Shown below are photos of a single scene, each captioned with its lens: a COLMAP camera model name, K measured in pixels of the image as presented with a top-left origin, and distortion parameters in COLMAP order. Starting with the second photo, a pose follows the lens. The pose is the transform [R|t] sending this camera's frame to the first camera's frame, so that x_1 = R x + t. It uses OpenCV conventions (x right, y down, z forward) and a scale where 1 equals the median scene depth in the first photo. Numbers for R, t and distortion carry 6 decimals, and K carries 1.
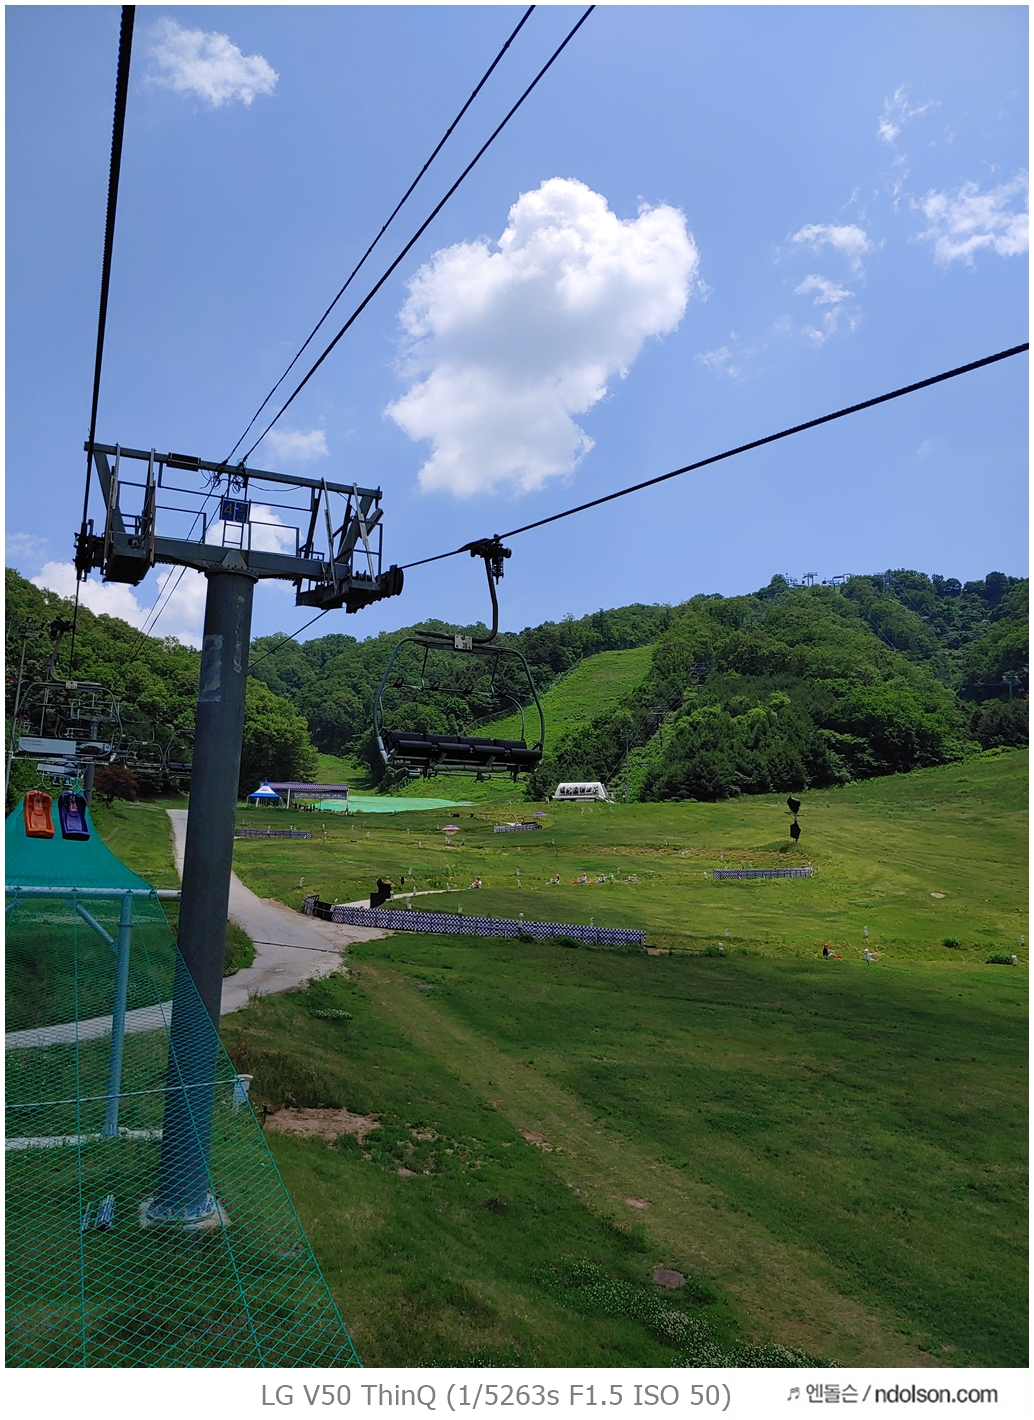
lens RADIAL K [[1319.1, 0, 517.0], [0, 1319.1, 710.0], [0, 0, 1]] dist [0.002364, -0.010618]
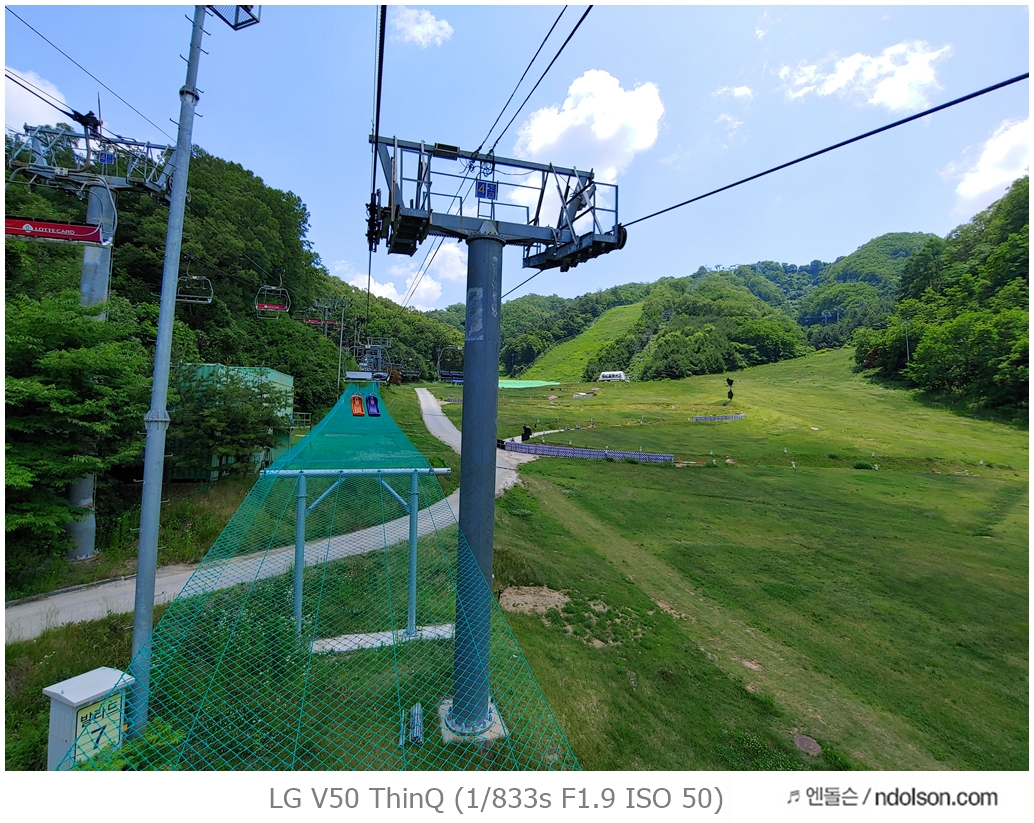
lens RADIAL K [[616.1, 0, 517.0], [0, 616.1, 411.5], [0, 0, 1]] dist [-0.004212, -0.001873]
pose [[0.995657, -0.015668, -0.091773, -0.040821], [0.026575, 0.992555, 0.118866, -0.002273], [0.089227, -0.120789, 0.988660, 0.118258]]
